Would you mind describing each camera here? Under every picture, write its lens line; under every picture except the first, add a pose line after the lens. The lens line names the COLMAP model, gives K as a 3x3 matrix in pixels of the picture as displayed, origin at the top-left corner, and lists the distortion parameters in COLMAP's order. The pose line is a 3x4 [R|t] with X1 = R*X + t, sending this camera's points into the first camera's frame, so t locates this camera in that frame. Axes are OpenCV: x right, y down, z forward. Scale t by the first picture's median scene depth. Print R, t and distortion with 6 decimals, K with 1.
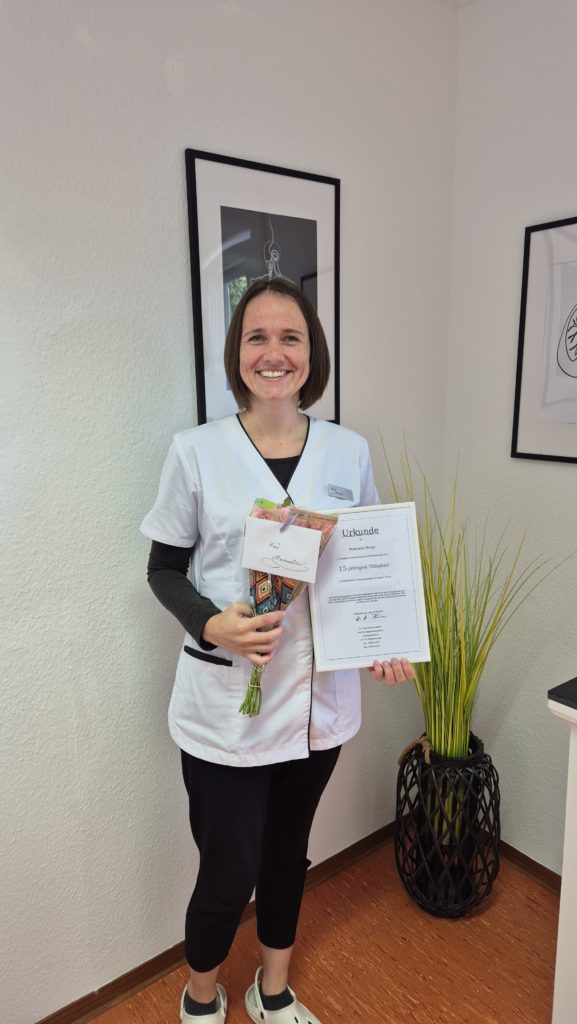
lens RADIAL K [[756.9, 0, 288.5], [0, 756.9, 512.0], [0, 0, 1]] dist [0.000998, -0.003876]
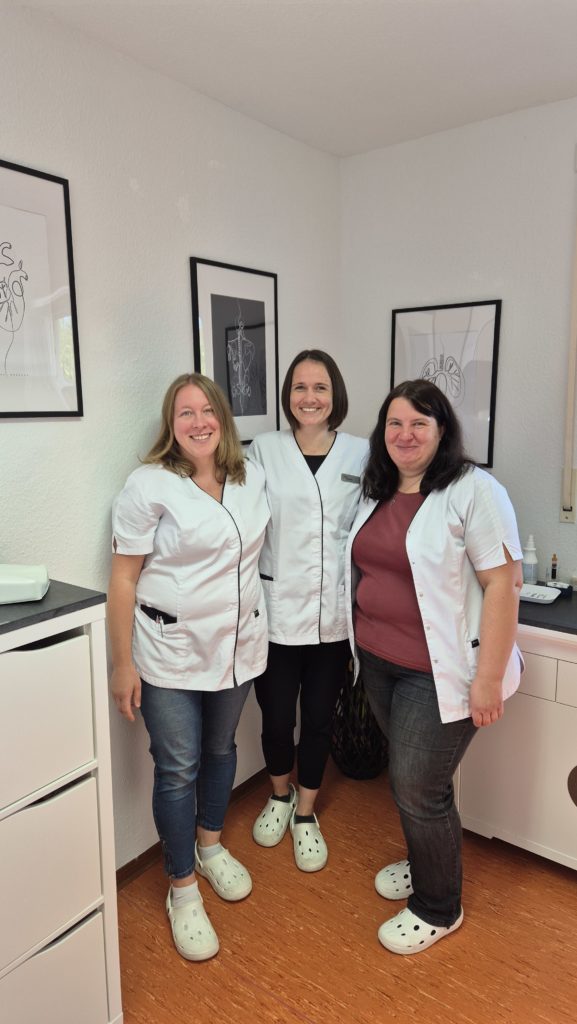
lens RADIAL K [[655.9, 0, 288.5], [0, 655.9, 512.0], [0, 0, 1]] dist [0.000457, -0.000253]
pose [[0.972820, -0.055525, 0.224806, -0.297879], [0.058651, 0.998252, -0.007246, 0.043715], [-0.224011, 0.020234, 0.974377, -0.316979]]
